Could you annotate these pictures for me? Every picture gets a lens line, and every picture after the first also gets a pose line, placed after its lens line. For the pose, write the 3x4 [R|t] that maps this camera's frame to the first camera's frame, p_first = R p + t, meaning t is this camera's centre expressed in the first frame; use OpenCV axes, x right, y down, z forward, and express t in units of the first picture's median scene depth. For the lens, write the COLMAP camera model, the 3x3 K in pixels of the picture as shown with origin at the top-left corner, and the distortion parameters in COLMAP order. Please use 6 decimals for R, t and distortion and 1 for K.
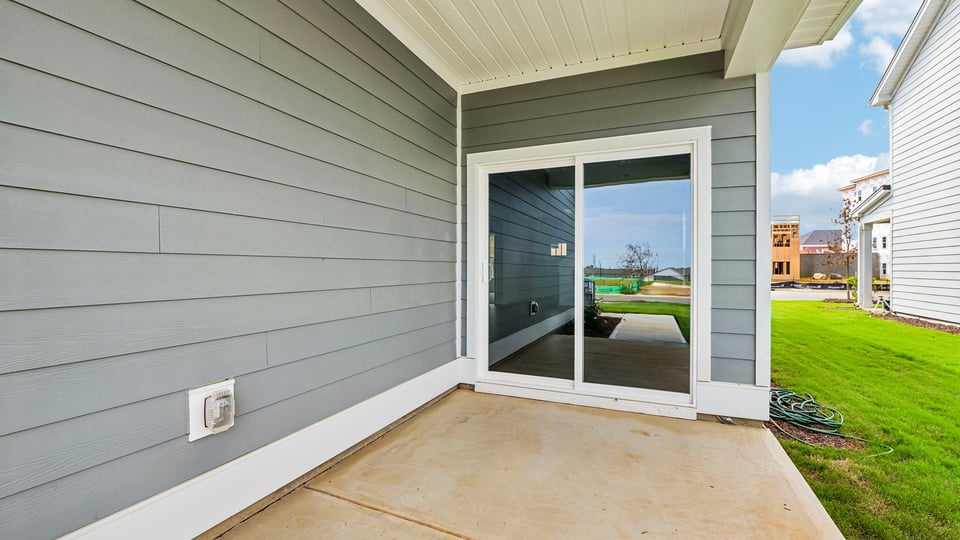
lens RADIAL K [[395.1, 0, 480.0], [0, 395.1, 270.0], [0, 0, 1]] dist [-0.020897, -0.000063]
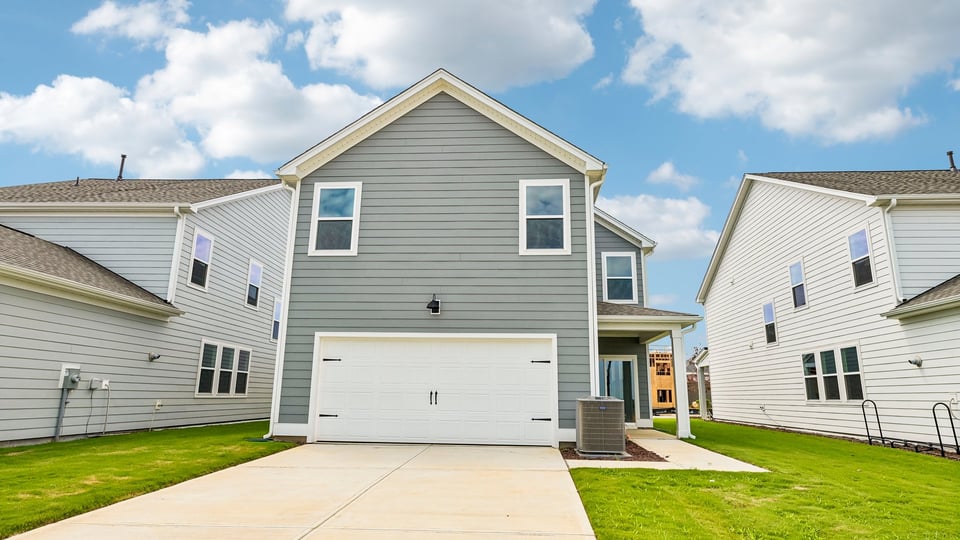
lens RADIAL K [[557.7, 0, 480.0], [0, 557.7, 270.0], [0, 0, 1]] dist [-0.000242, -0.000012]
pose [[0.943050, 0.083676, 0.321955, -0.834101], [-0.009697, 0.974349, -0.224831, 0.027540], [-0.332509, 0.208905, 0.919672, -1.149477]]
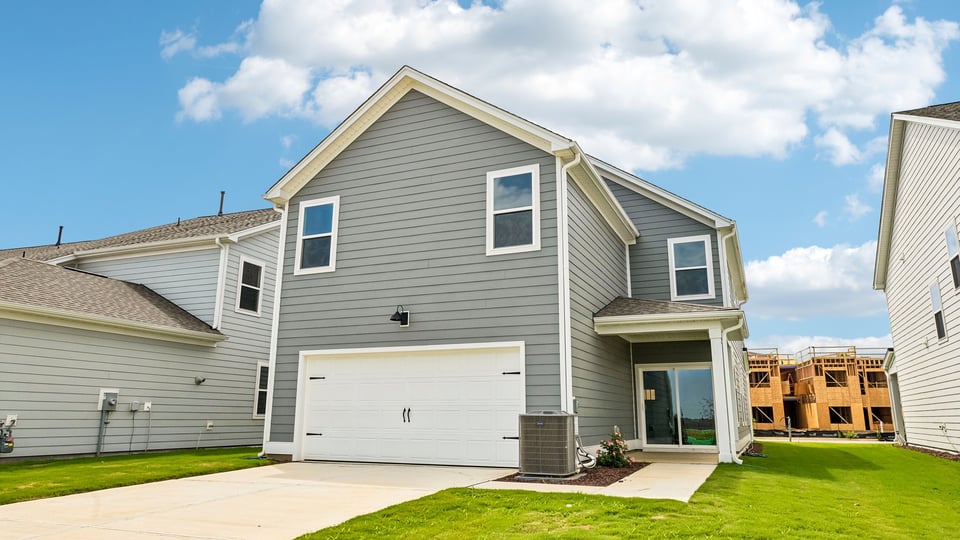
lens RADIAL K [[637.6, 0, 480.0], [0, 637.6, 270.0], [0, 0, 1]] dist [0.002360, 0.000926]
pose [[0.999996, 0.001618, -0.002353, -0.399686], [-0.002118, 0.972972, -0.230915, 0.037889], [0.001916, 0.230919, 0.972971, -1.273091]]
